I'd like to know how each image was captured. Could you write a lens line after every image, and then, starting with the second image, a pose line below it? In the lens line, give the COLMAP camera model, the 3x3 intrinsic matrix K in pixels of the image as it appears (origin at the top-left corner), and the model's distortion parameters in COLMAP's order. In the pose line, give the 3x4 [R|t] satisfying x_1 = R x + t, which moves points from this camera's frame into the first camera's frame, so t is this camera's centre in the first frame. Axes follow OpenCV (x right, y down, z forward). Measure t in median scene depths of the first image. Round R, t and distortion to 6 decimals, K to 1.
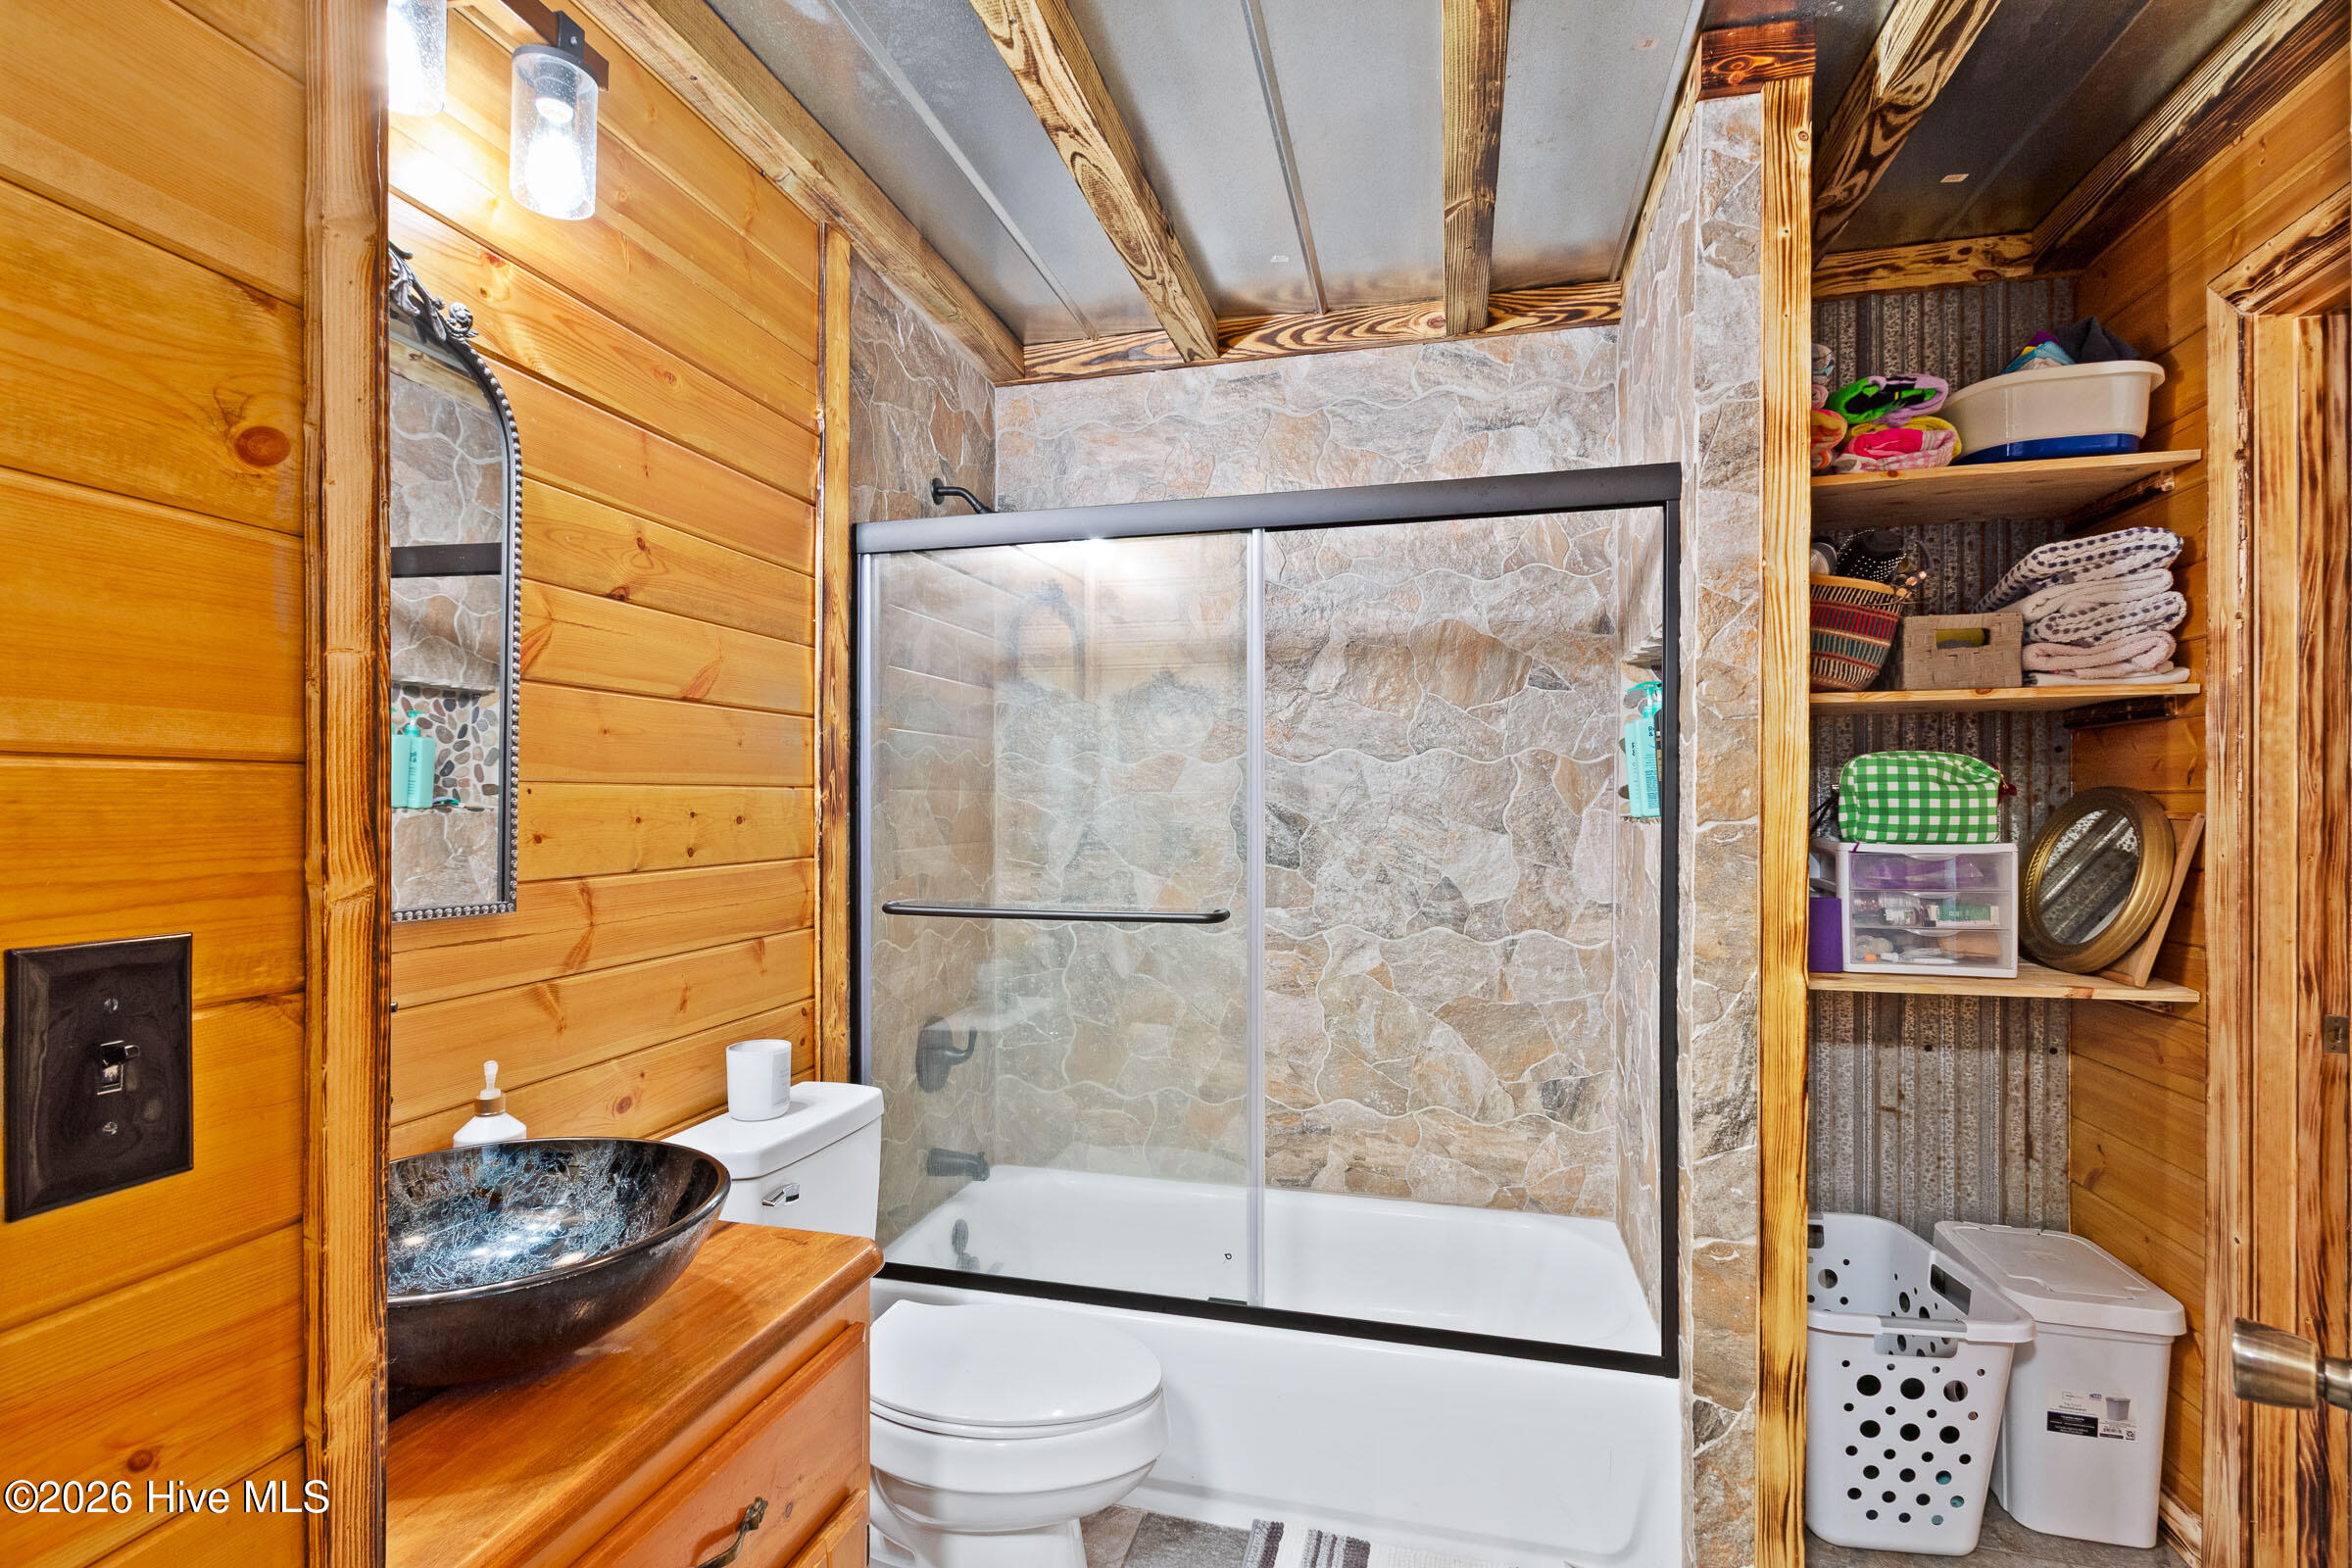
lens RADIAL K [[1137.9, 0, 1129.5], [0, 1137.9, 788.0], [0, 0, 1]] dist [0.008977, -0.004646]
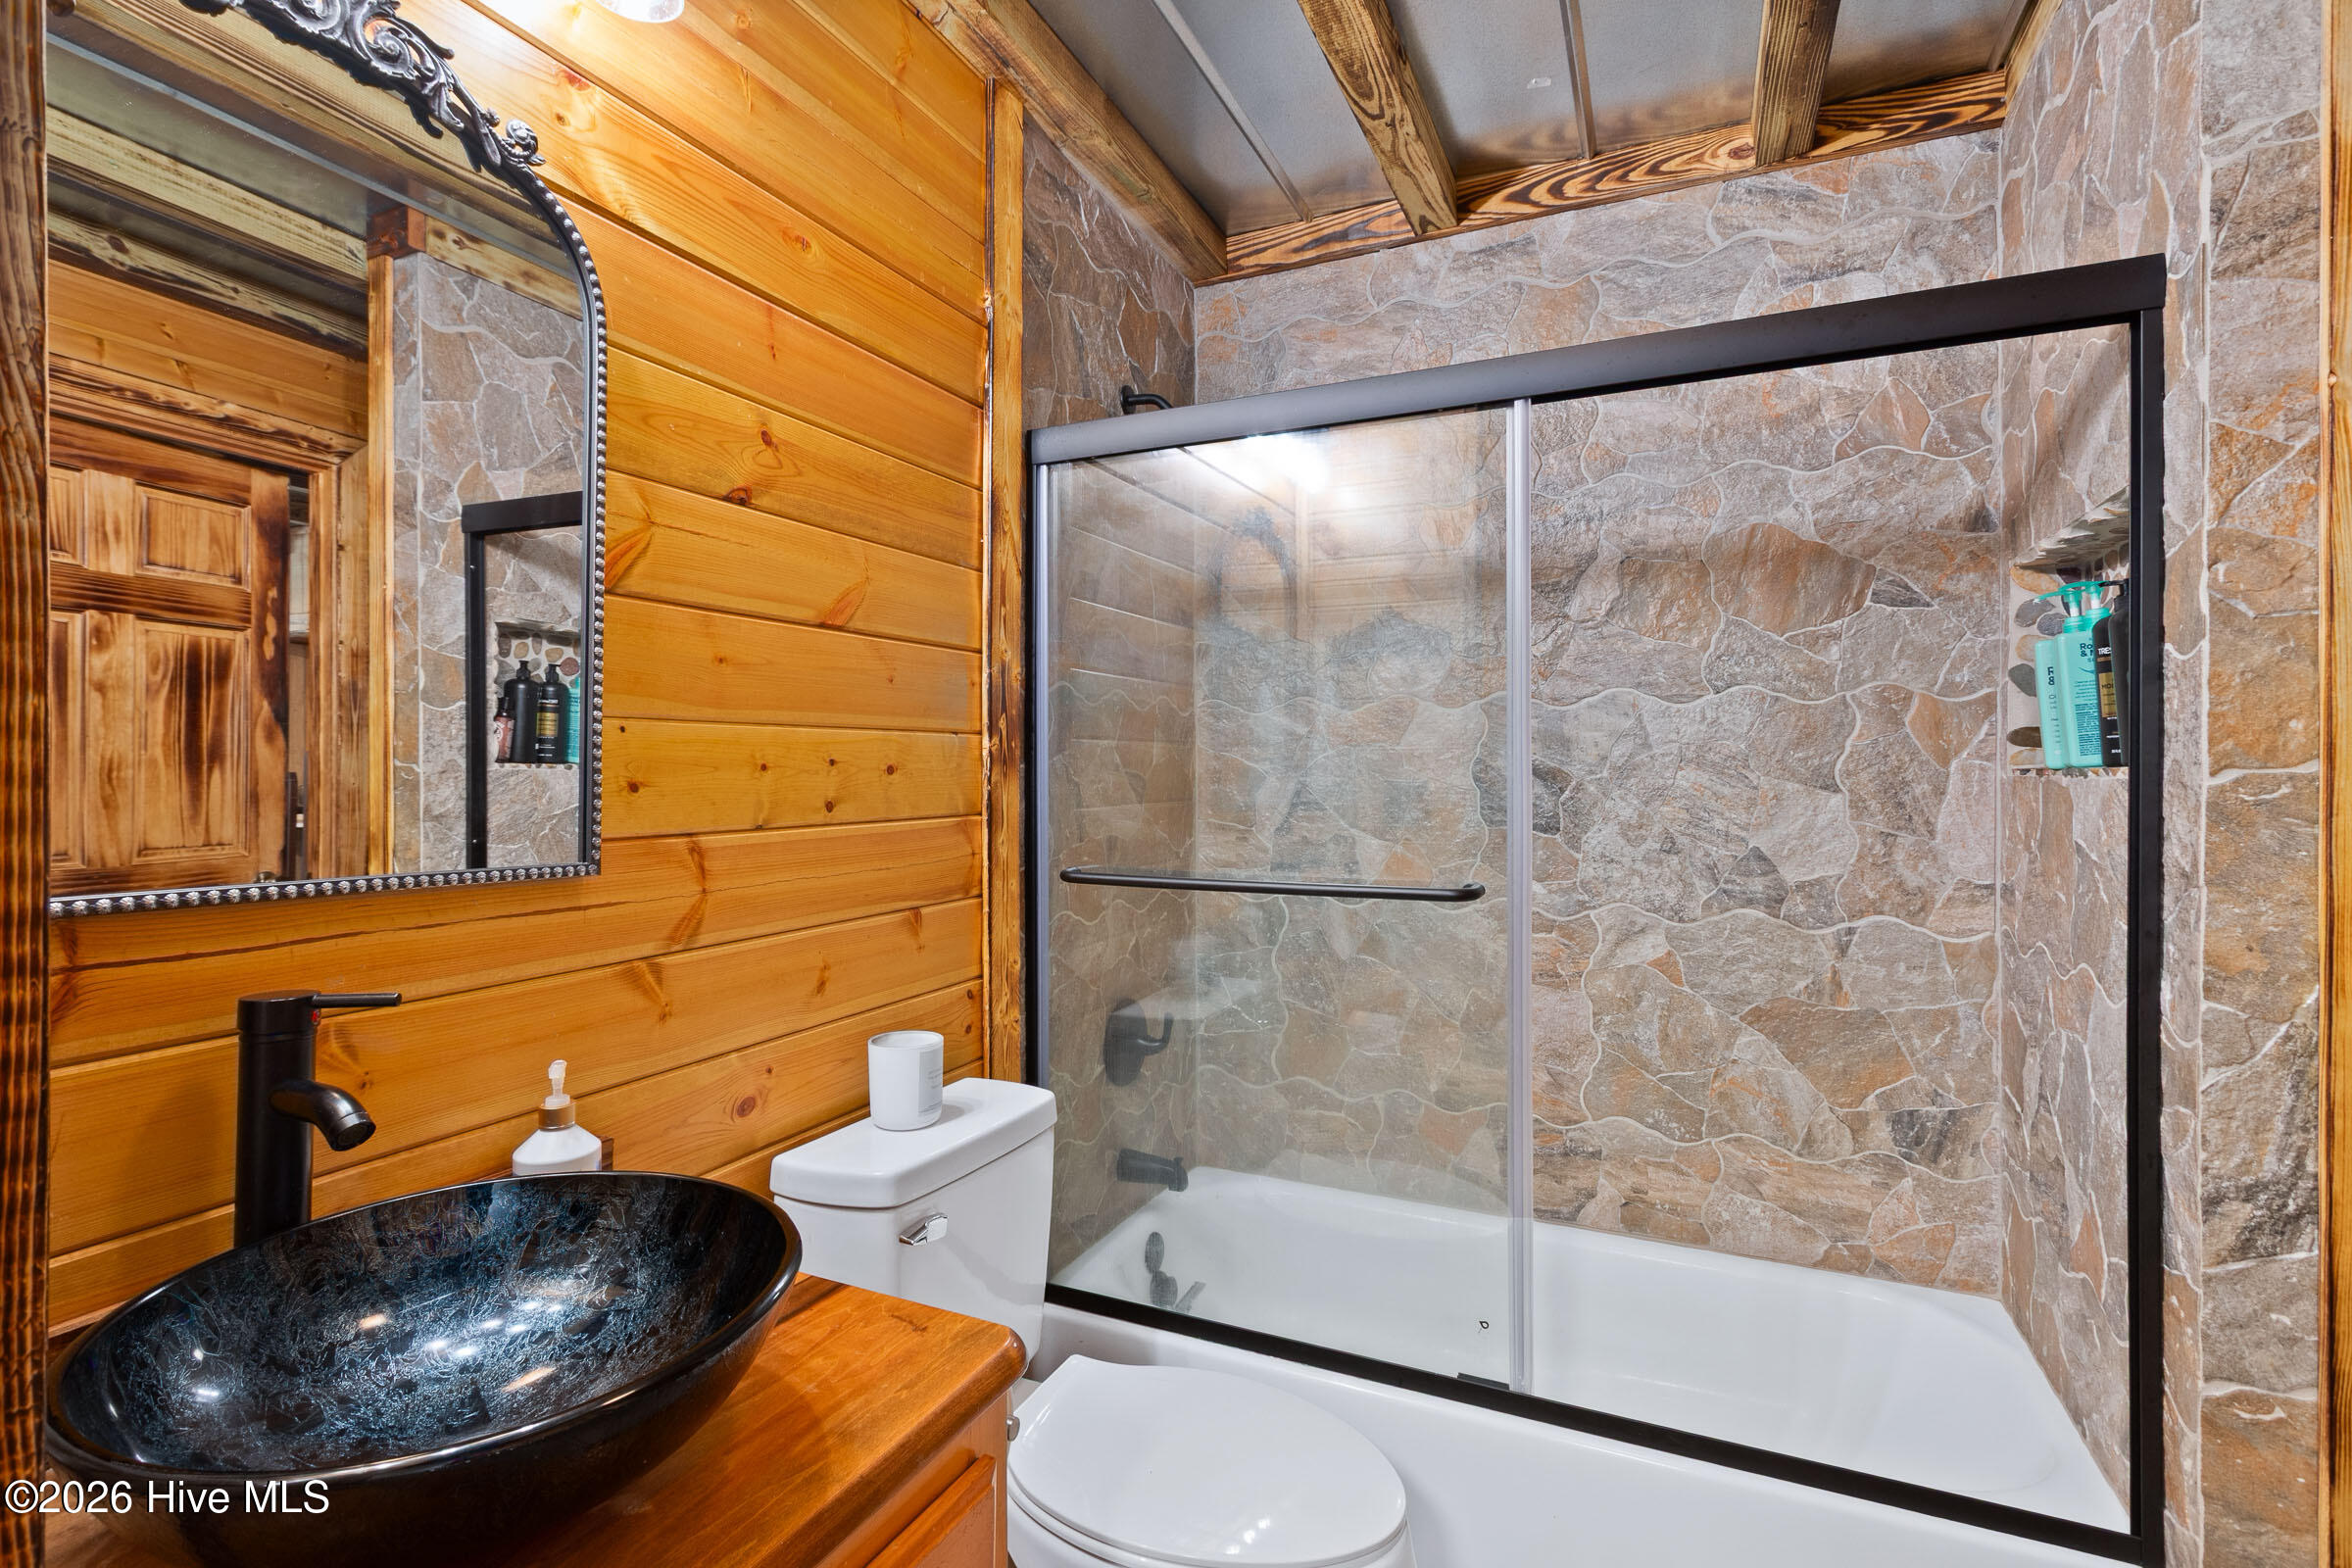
lens RADIAL K [[1137.9, 0, 1143.6], [0, 1137.9, 754.0], [0, 0, 1]] dist [0.008977, -0.004646]
pose [[0.985383, -0.002131, -0.170340, -0.009433], [0.002224, 0.999997, 0.000358, 0.014305], [0.170338, -0.000732, 0.985385, 0.168010]]
